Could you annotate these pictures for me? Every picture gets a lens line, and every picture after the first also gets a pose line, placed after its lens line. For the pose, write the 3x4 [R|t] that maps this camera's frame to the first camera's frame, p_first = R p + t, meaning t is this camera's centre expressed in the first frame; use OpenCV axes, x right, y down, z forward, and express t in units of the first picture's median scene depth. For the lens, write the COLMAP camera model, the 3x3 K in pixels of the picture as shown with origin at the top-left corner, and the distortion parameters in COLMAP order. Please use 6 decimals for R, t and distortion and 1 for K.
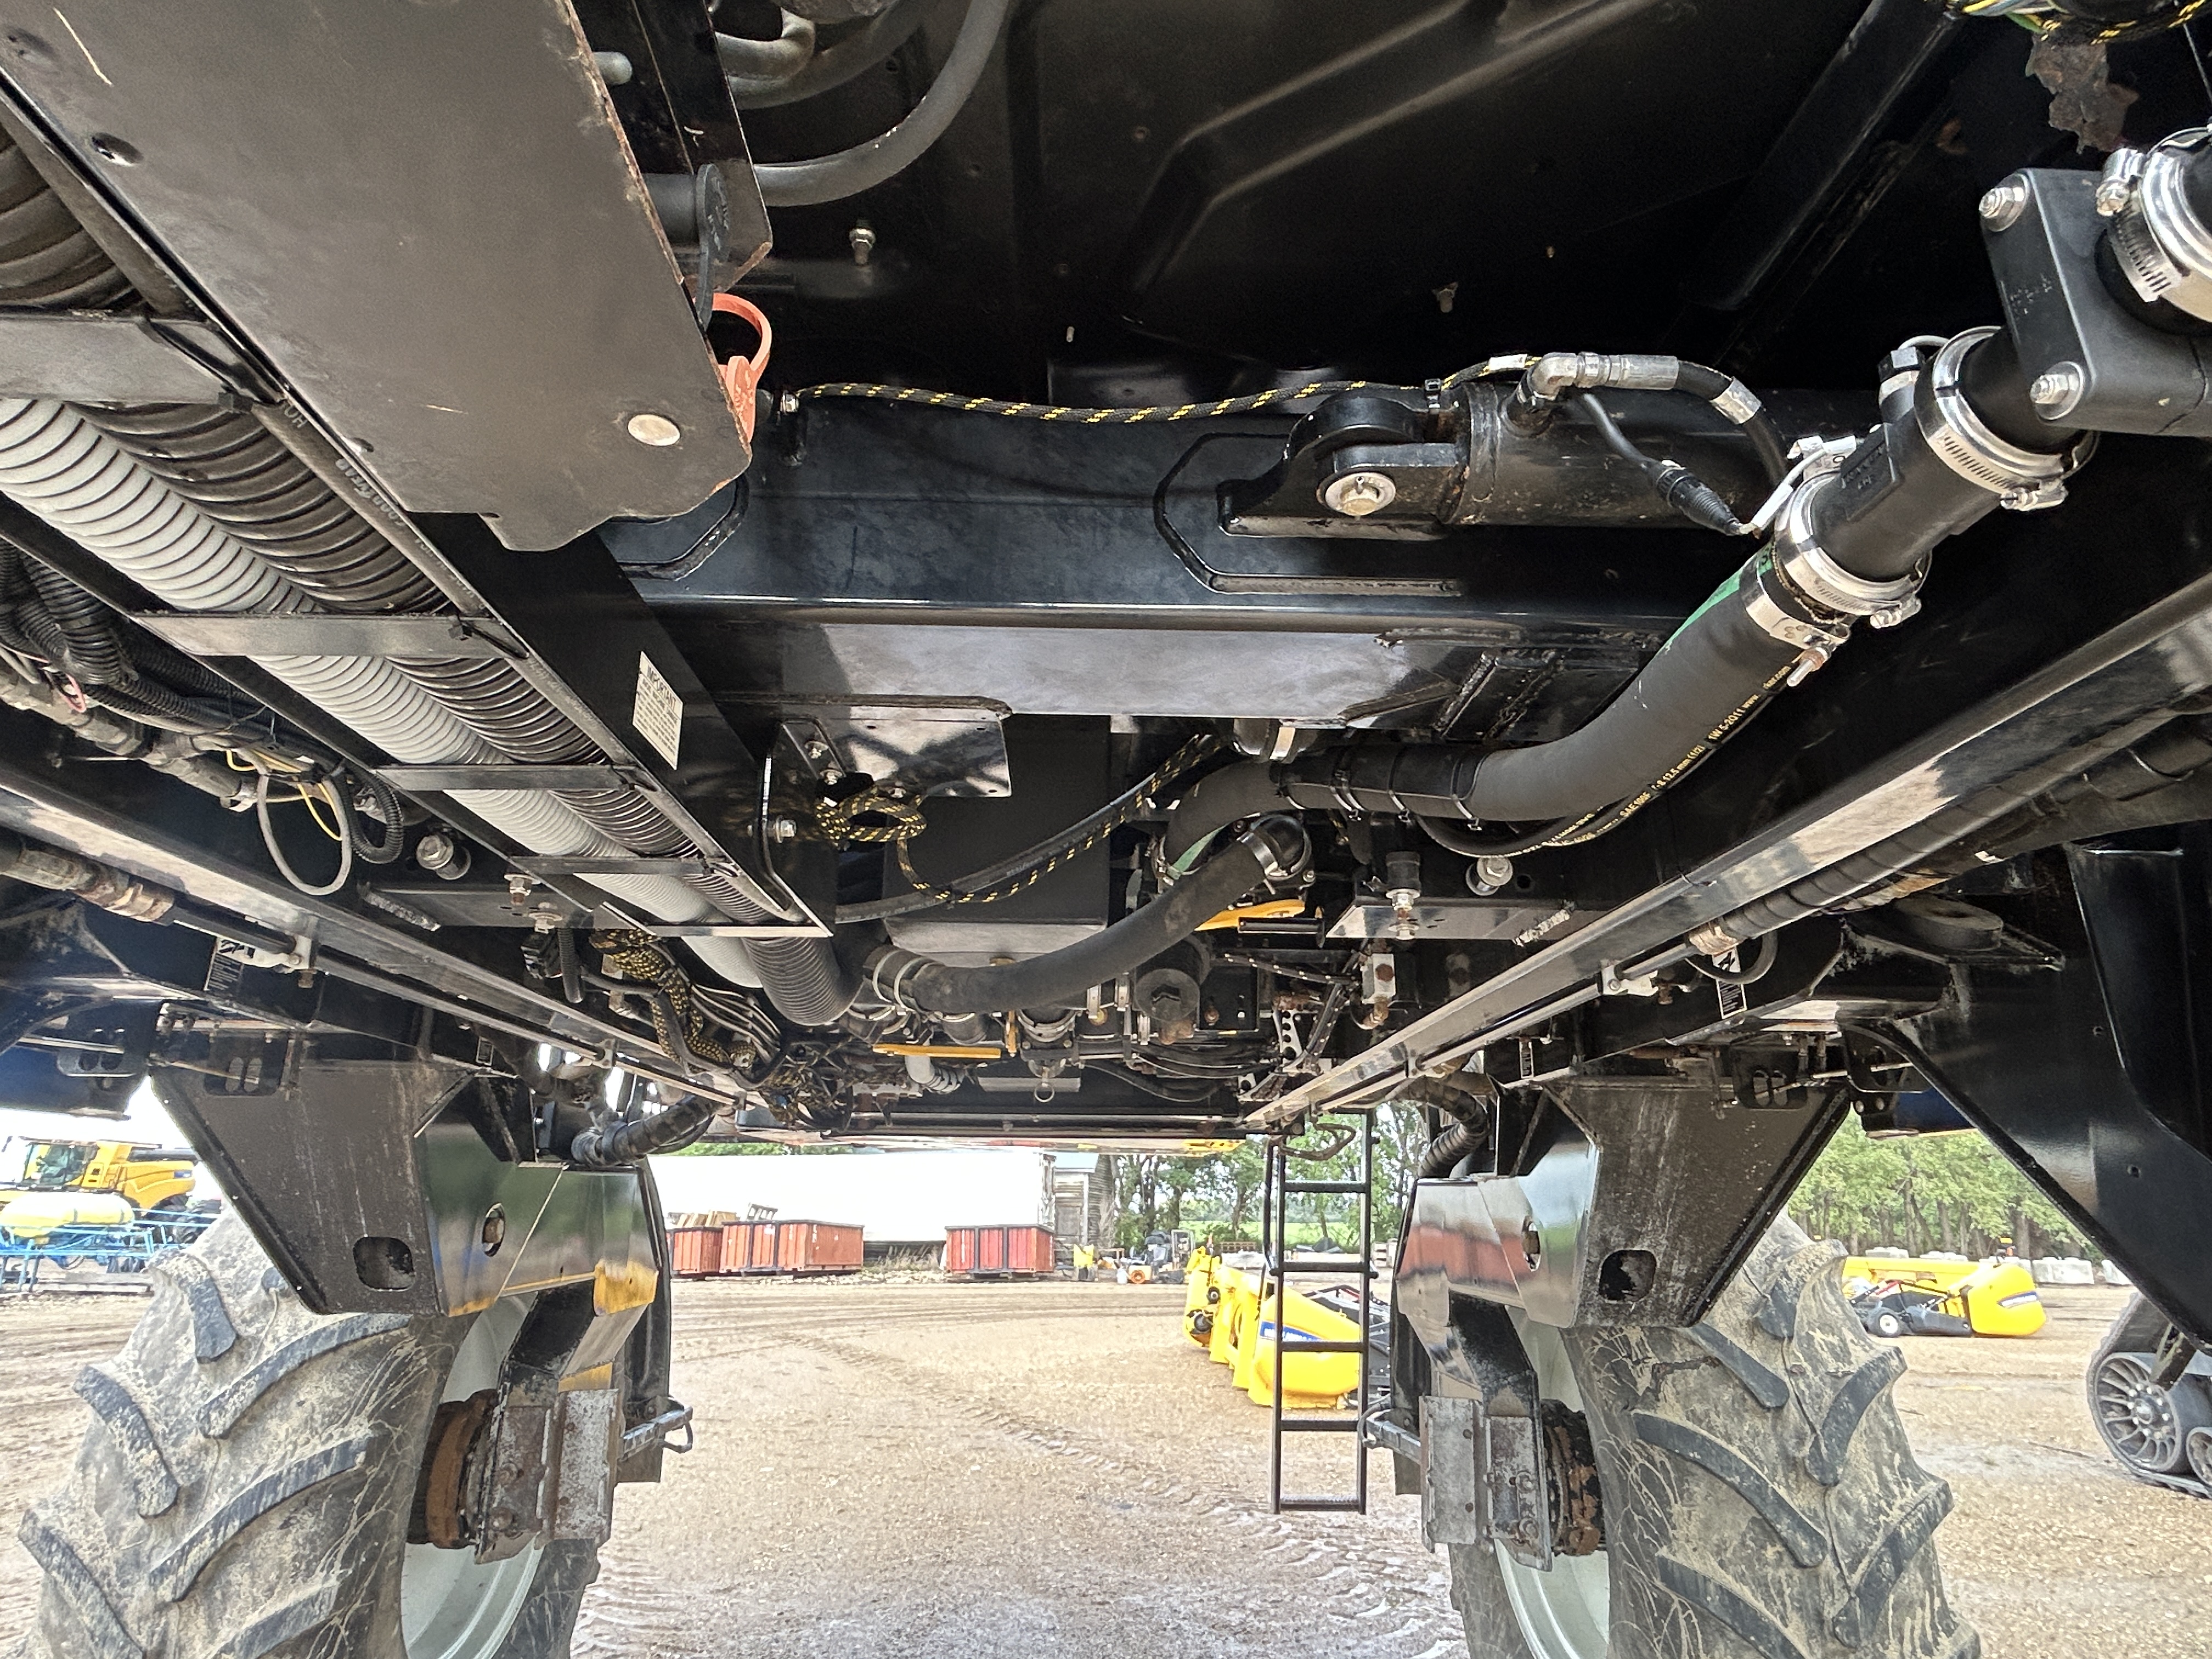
lens RADIAL K [[1231.7, 0, 1095.7], [0, 1231.7, 826.5], [0, 0, 1]] dist [-0.005317, 0.000724]
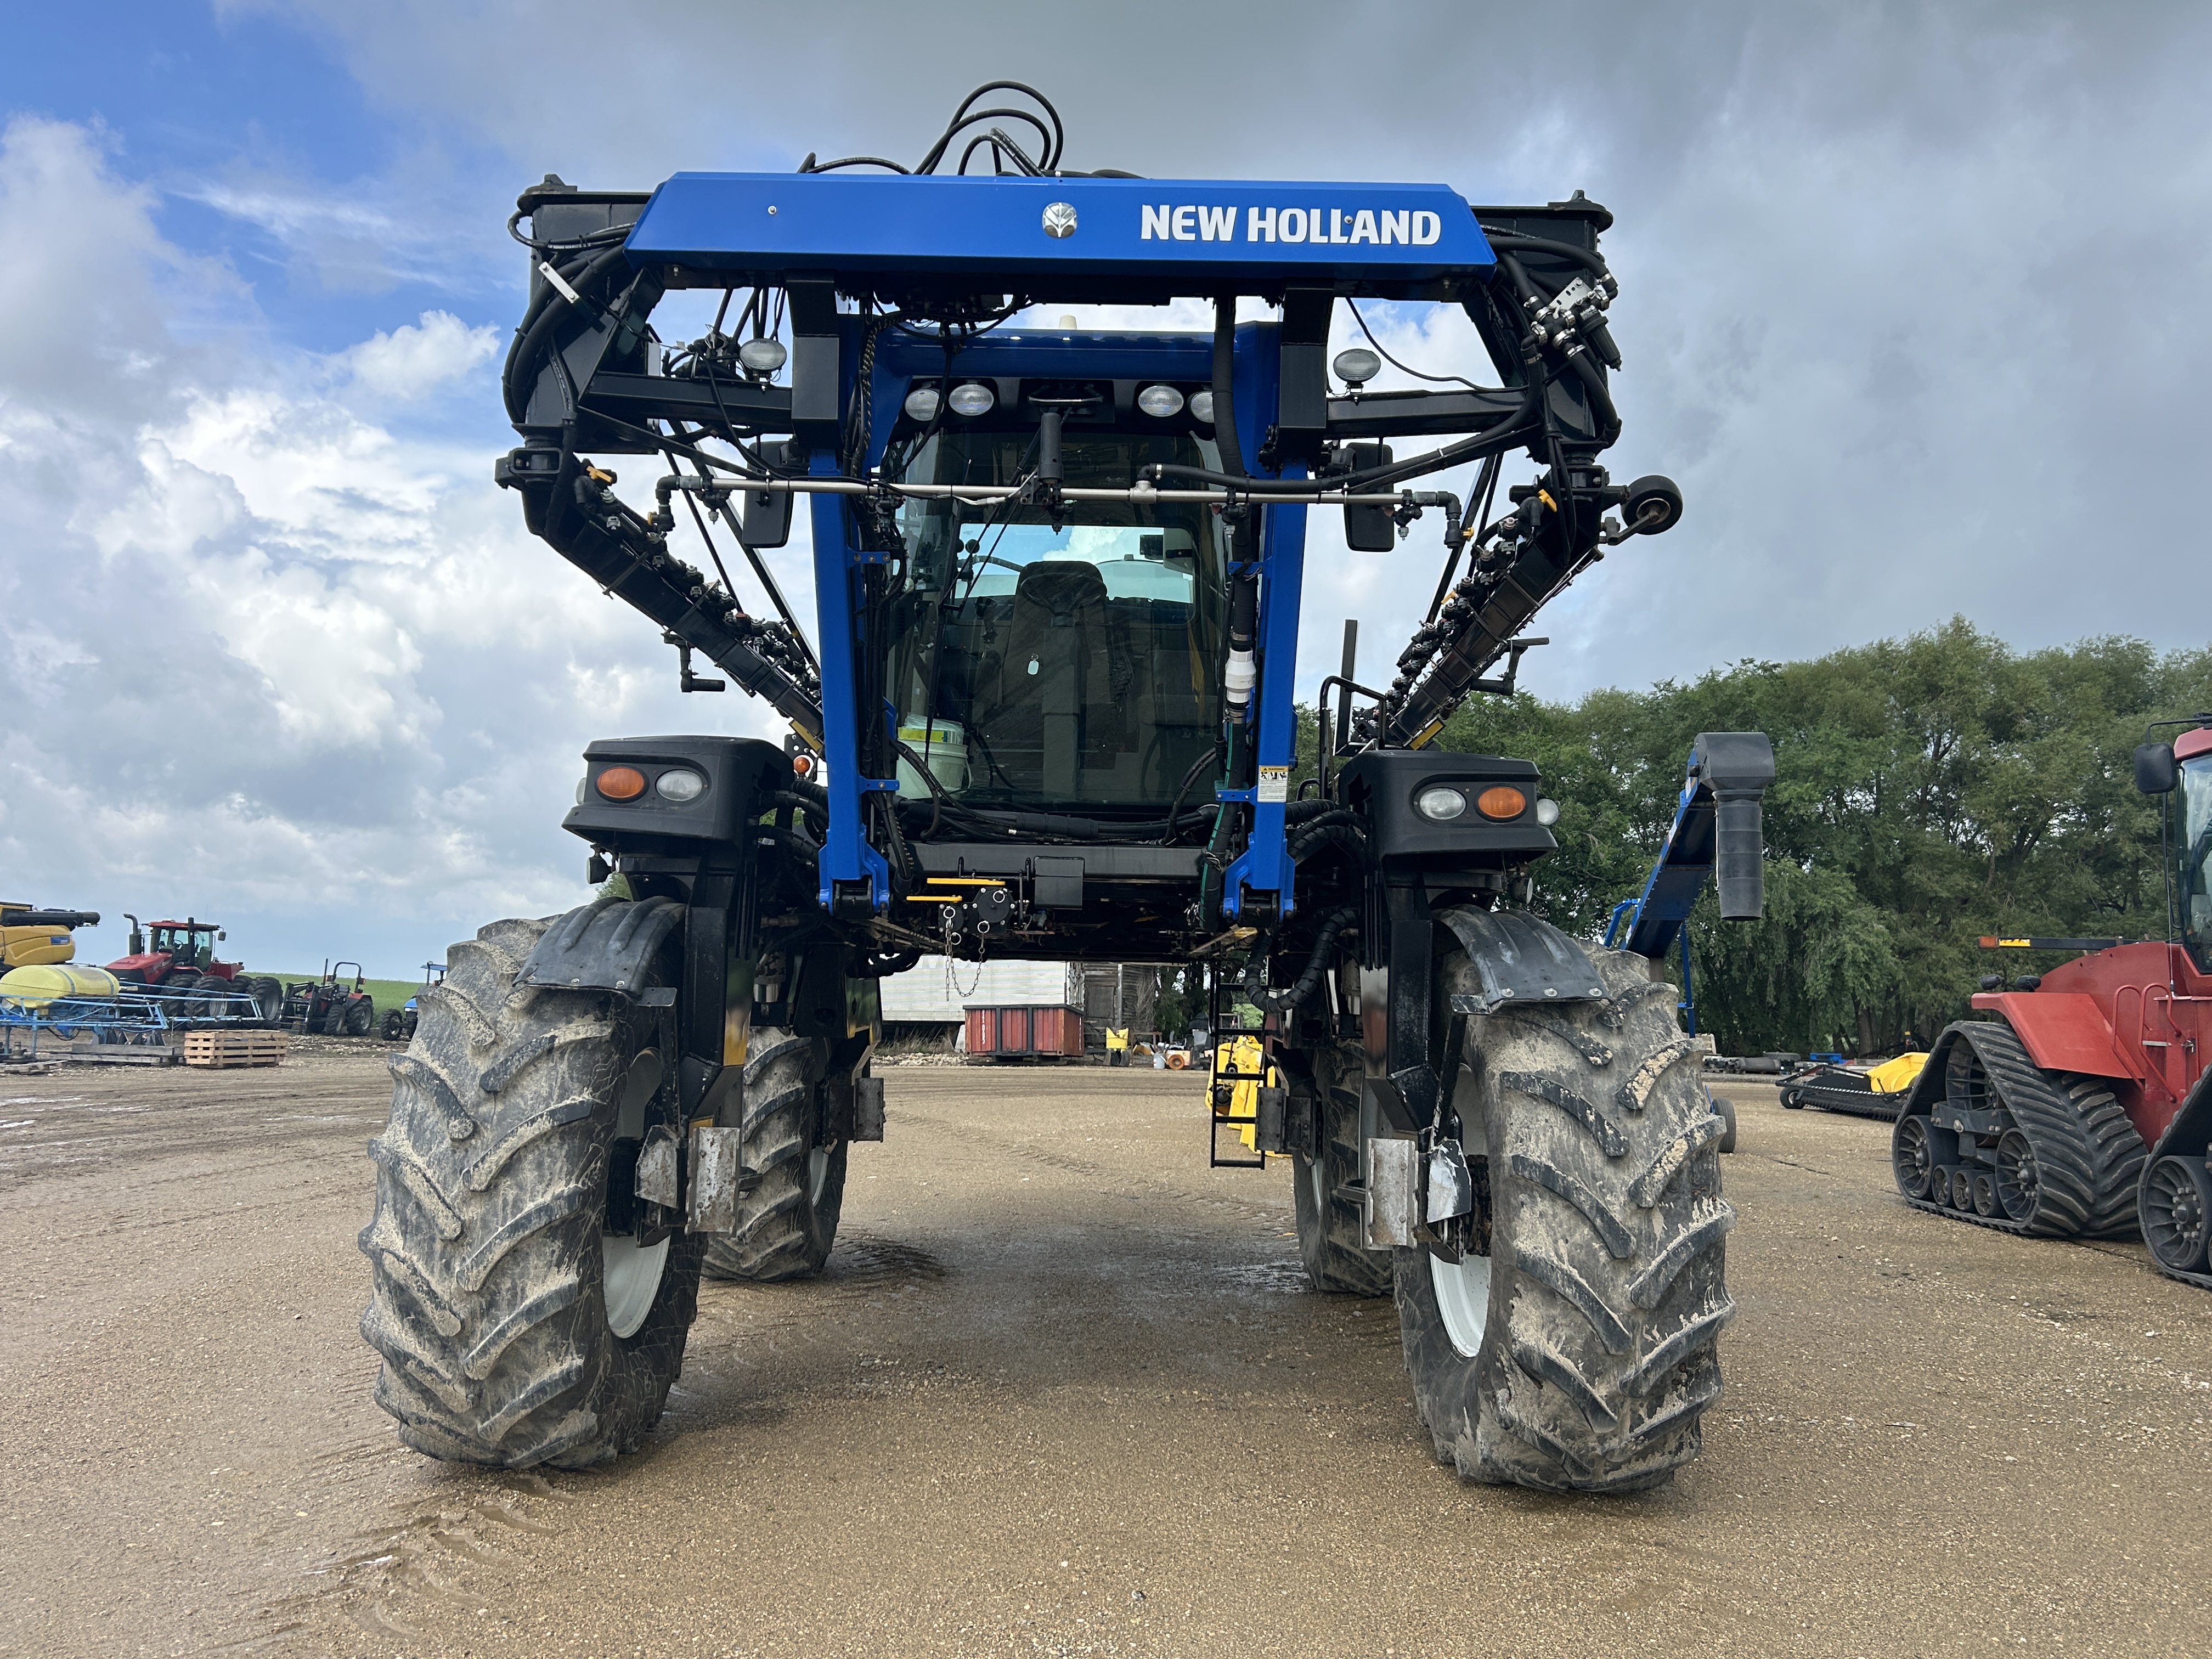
lens RADIAL K [[1715.2, 0, 1106.0], [0, 1715.2, 829.5], [0, 0, 1]] dist [0.107082, -0.000444]
pose [[0.999694, 0.013865, -0.020482, 0.008734], [-0.009277, 0.977847, 0.209117, -0.094371], [0.022928, -0.208863, 0.977676, -0.290621]]
